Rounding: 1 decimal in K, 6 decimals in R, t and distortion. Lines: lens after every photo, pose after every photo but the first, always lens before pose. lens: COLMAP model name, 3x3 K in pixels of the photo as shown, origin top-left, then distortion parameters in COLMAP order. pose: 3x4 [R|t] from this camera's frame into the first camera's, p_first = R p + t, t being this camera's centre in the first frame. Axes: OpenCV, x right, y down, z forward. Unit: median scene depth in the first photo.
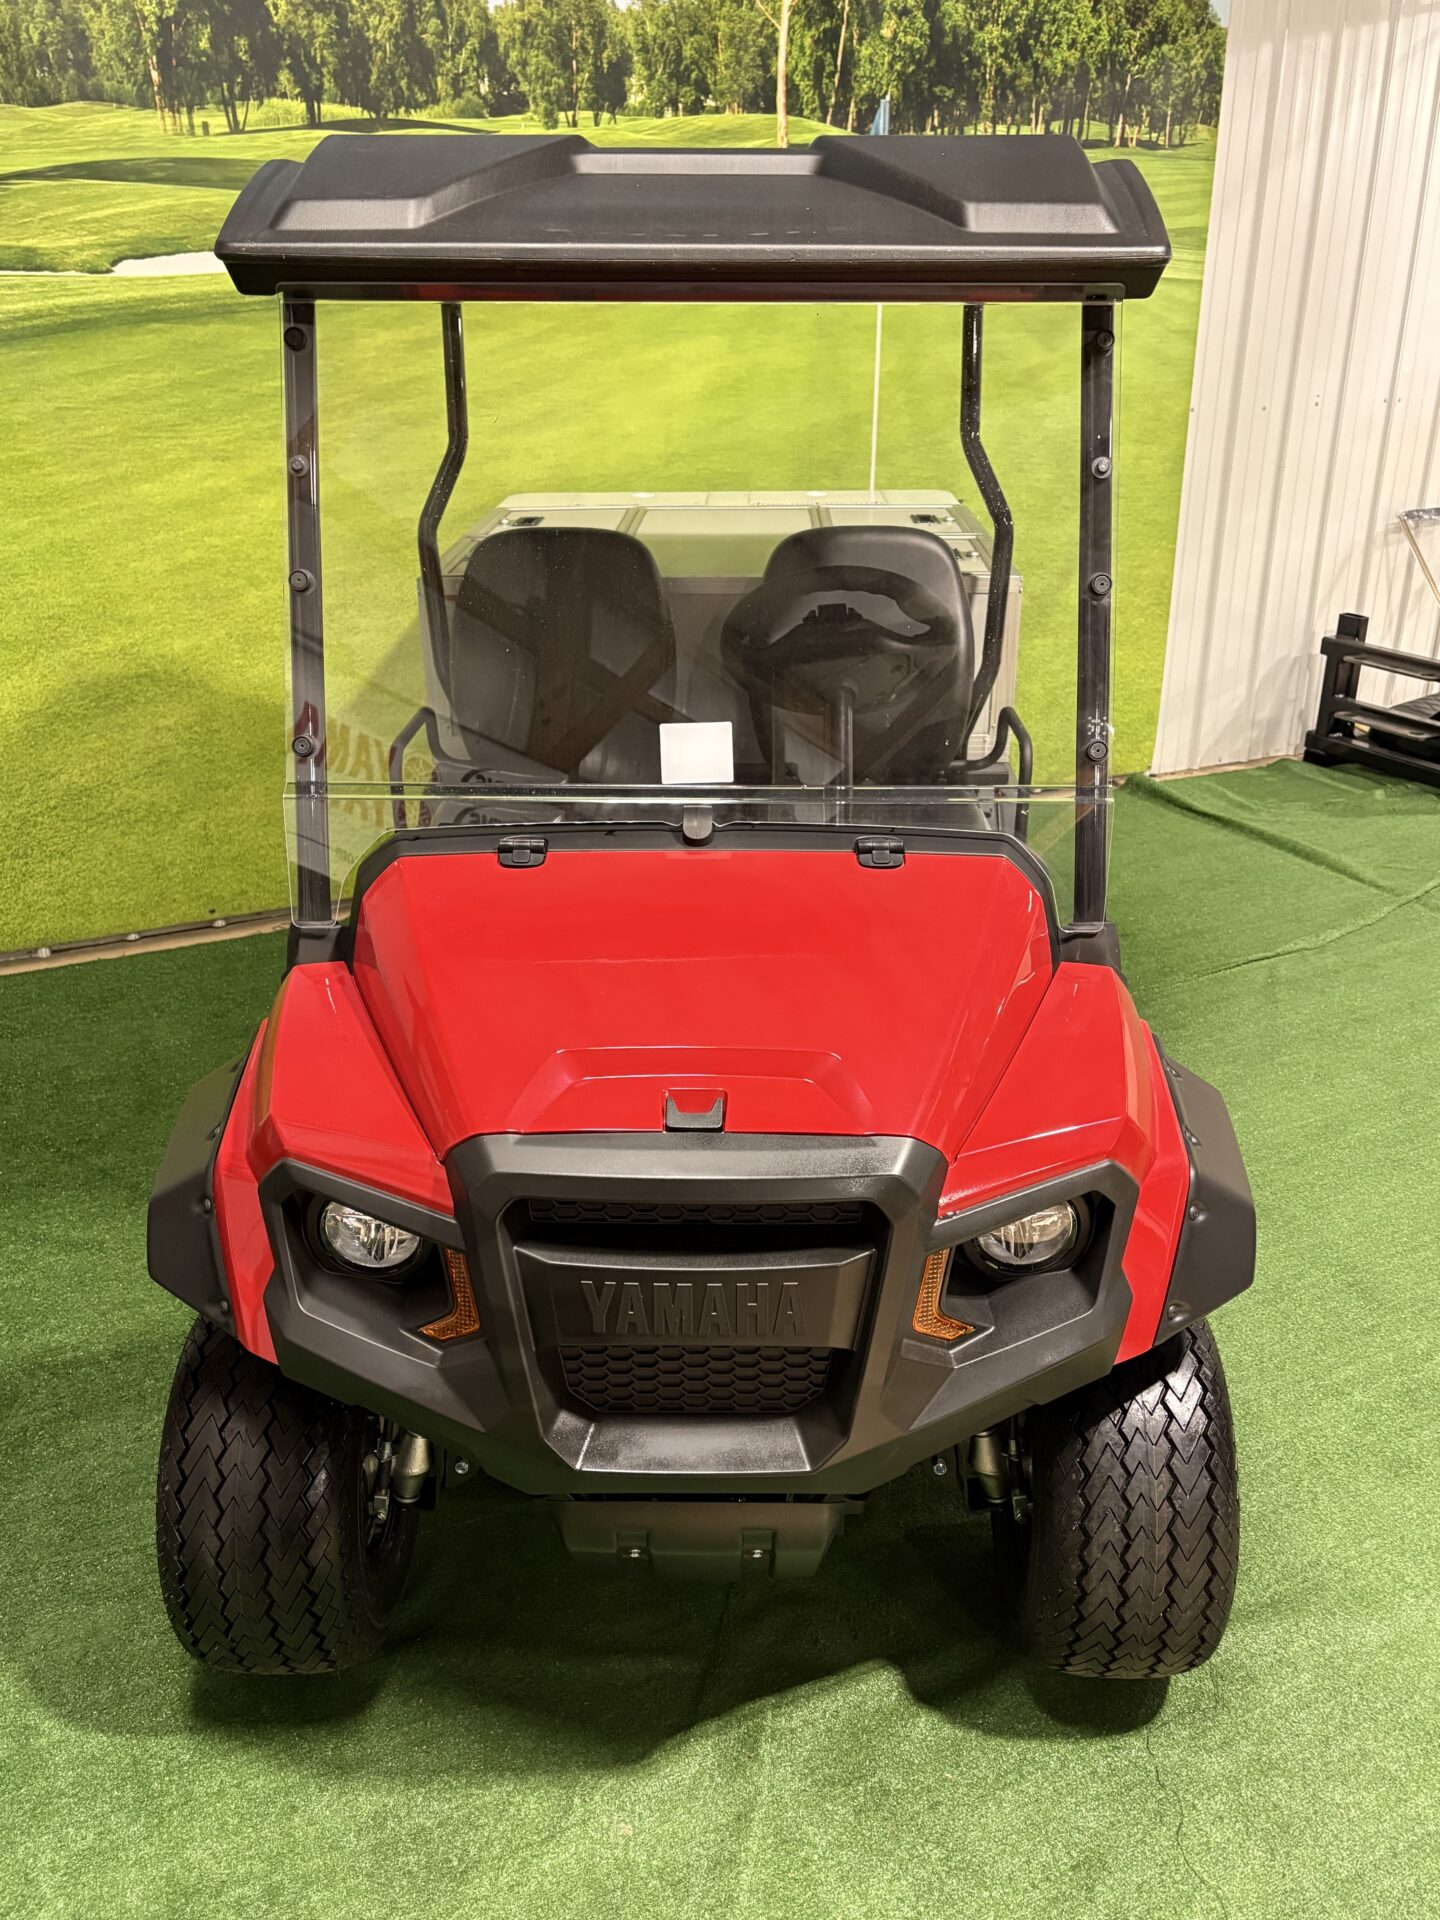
lens RADIAL K [[1575.2, 0, 717.5], [0, 1575.2, 960.4], [0, 0, 1]] dist [0.011314, -0.019637]
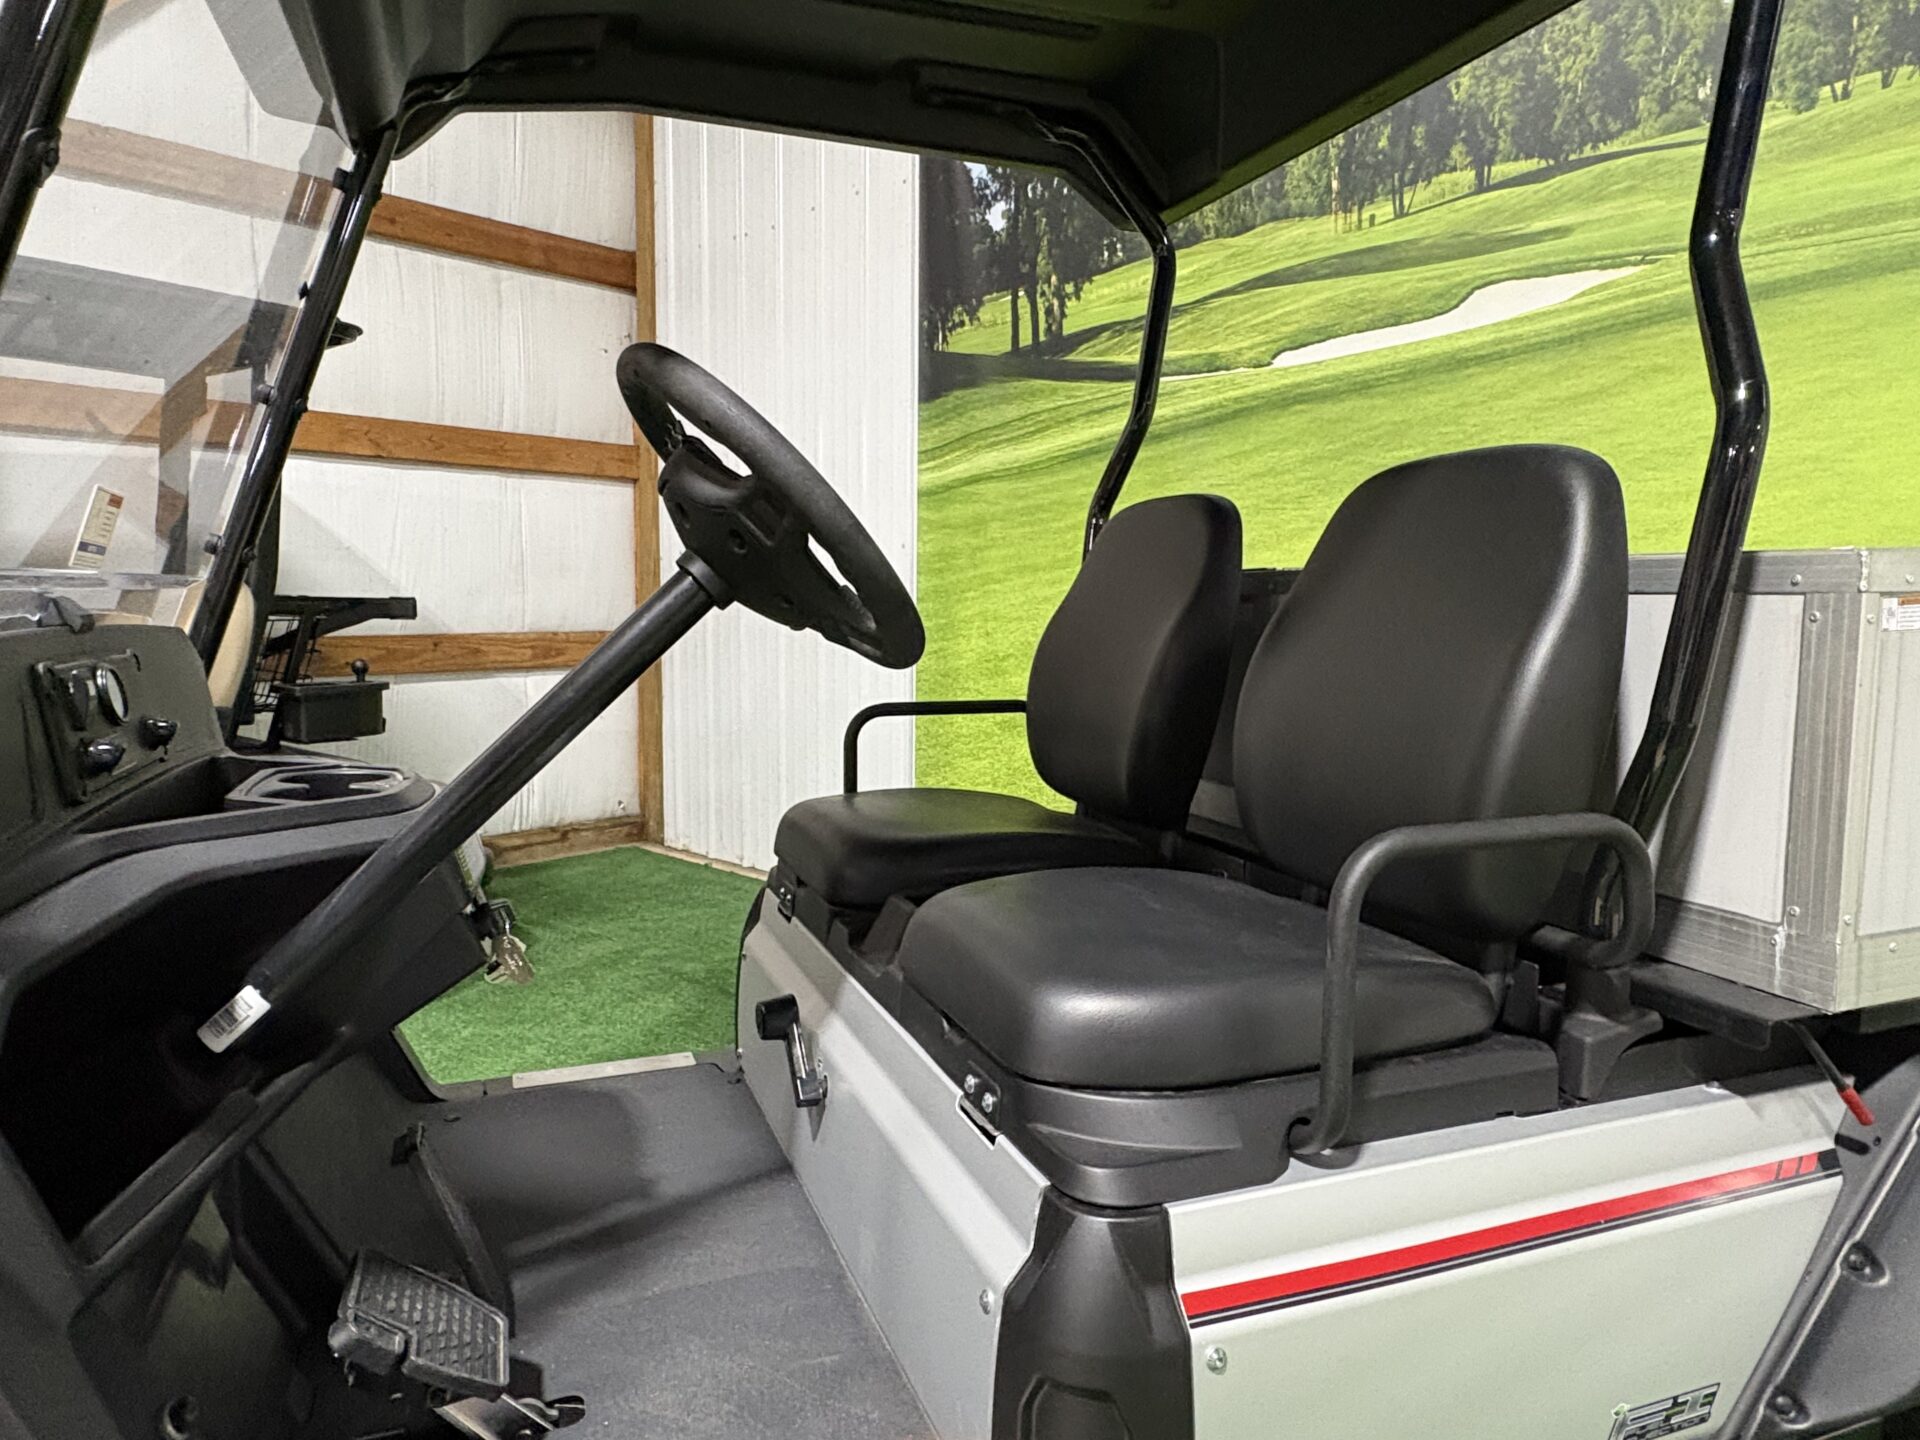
lens RADIAL K [[1227.8, 0, 954.7], [0, 1227.8, 722.5], [0, 0, 1]] dist [0.006889, 0.000298]
pose [[0.362183, 0.099205, -0.926813, 0.341255], [-0.365917, 0.929631, -0.043487, -0.083306], [0.857280, 0.354887, 0.372997, 0.558960]]
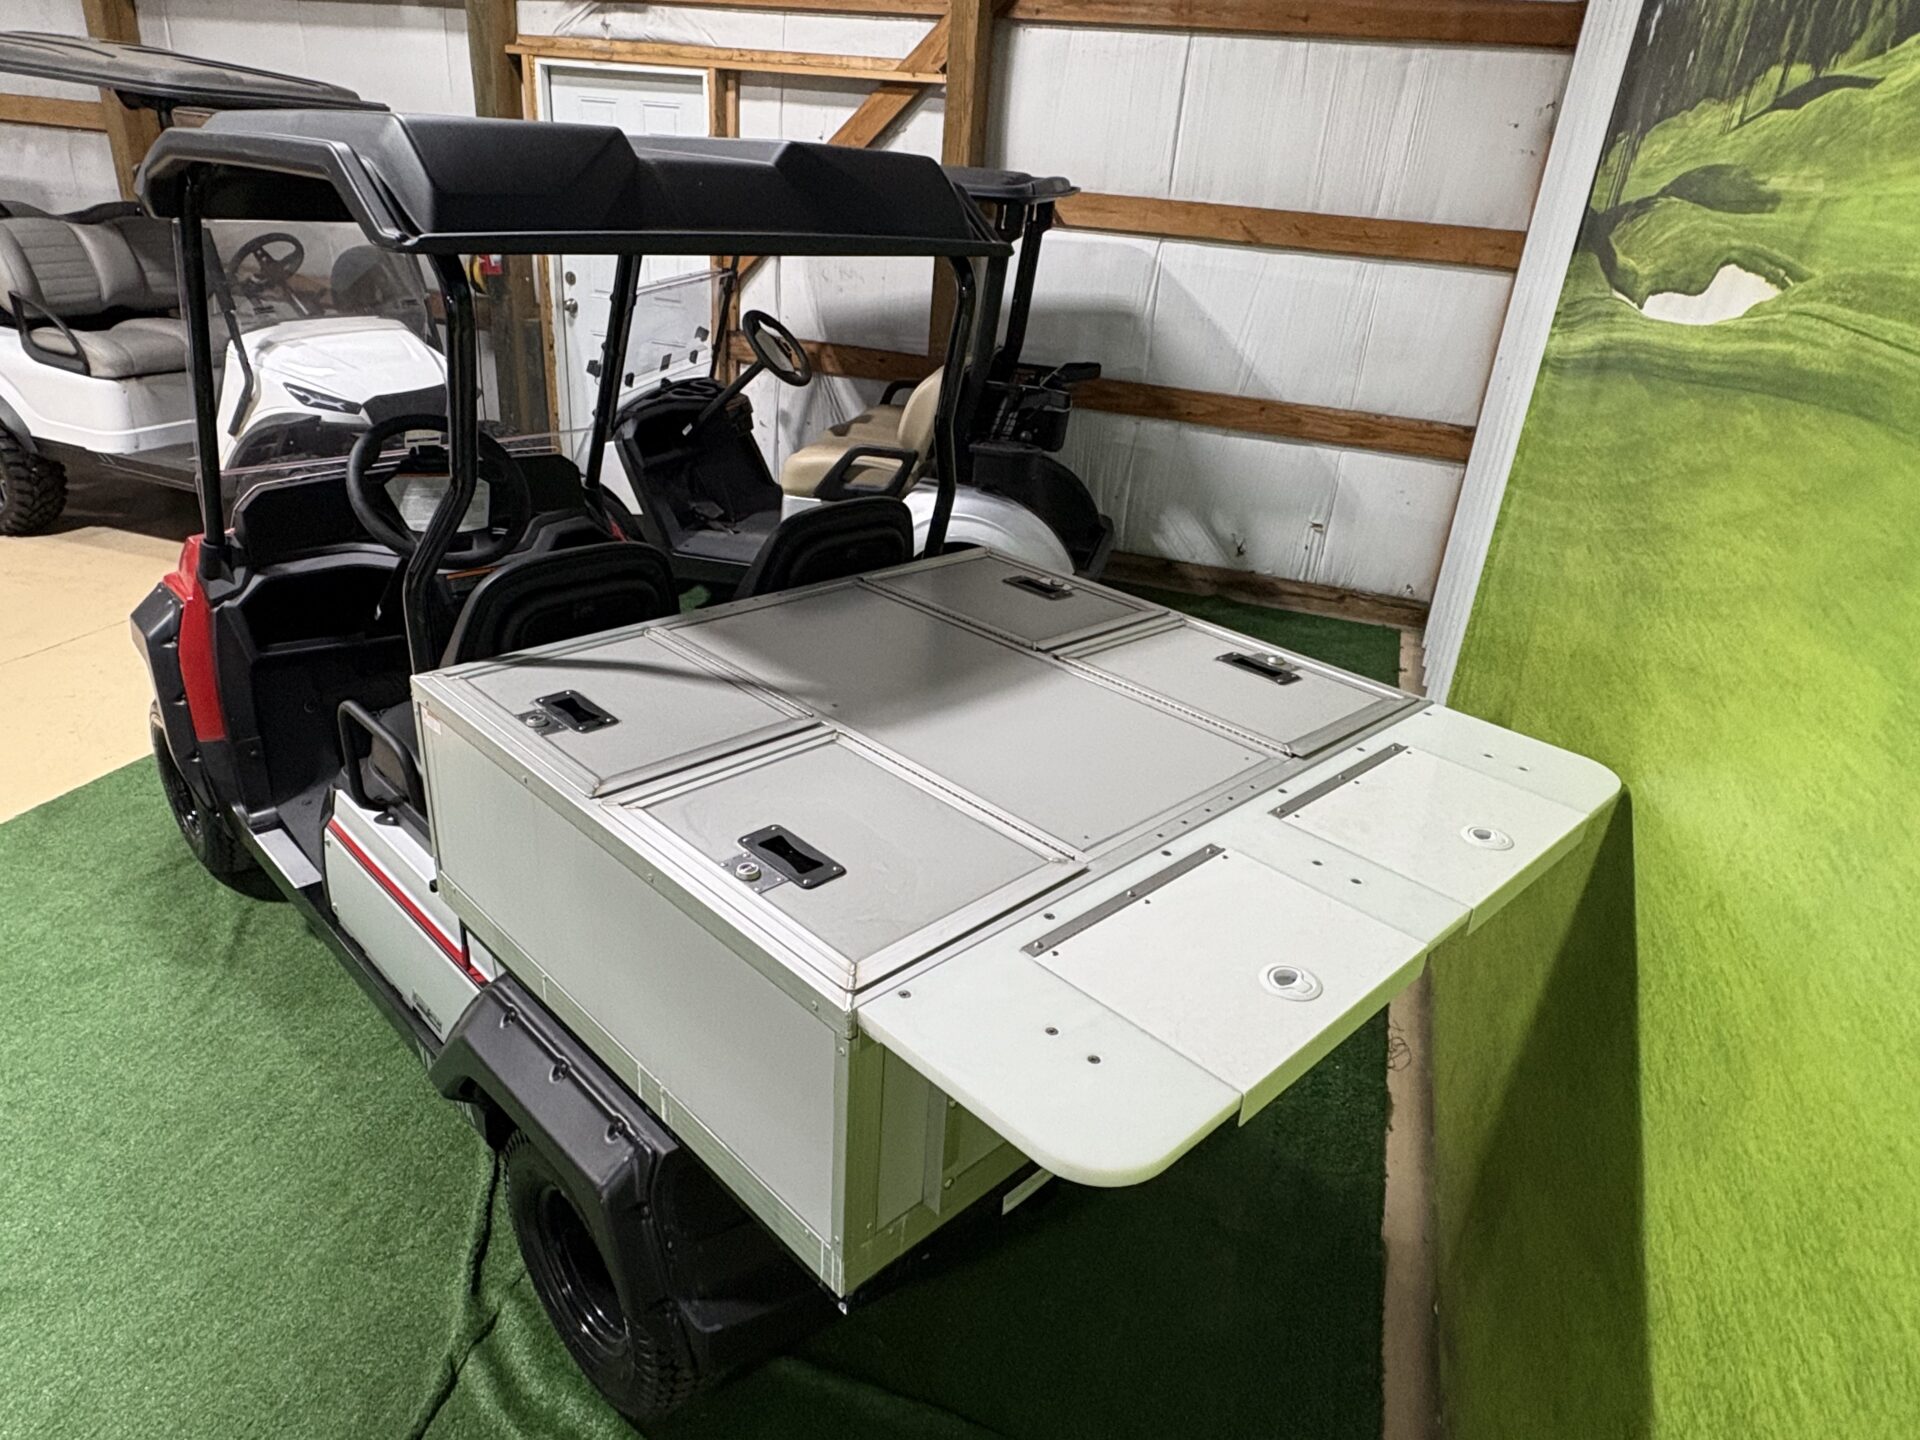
lens RADIAL K [[1227.8, 0, 960.3], [0, 1227.8, 719.9], [0, 0, 1]] dist [0.006889, 0.000298]
pose [[-0.701055, 0.259708, -0.664134, 0.324333], [-0.339773, 0.697161, 0.631285, -0.541298], [0.626958, 0.668220, -0.400507, 1.125702]]
